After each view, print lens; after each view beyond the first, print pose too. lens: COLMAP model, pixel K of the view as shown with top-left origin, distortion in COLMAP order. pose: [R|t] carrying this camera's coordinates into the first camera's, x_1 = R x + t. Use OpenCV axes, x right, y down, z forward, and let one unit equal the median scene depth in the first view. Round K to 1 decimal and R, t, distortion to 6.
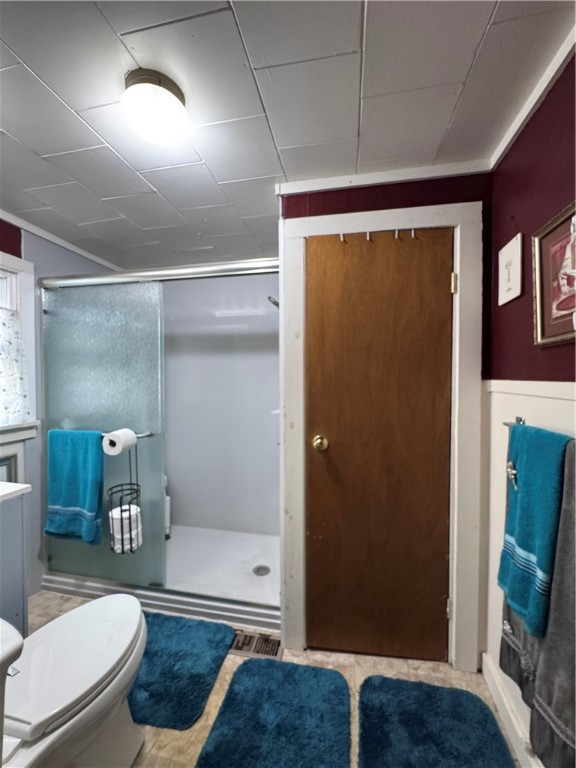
lens RADIAL K [[312.1, 0, 287.7], [0, 312.1, 381.5], [0, 0, 1]] dist [-0.004989, 0.000839]
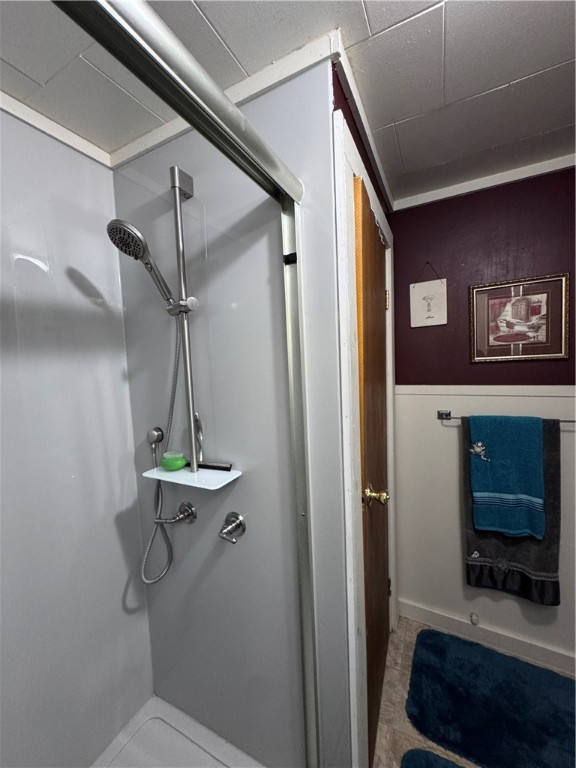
lens RADIAL K [[312.1, 0, 285.4], [0, 312.1, 382.0], [0, 0, 1]] dist [-0.004989, 0.000839]
pose [[0.266892, -0.081073, 0.960310, -0.540705], [0.059412, 0.995944, 0.067569, -0.105828], [-0.961893, 0.039020, 0.270626, 0.893202]]
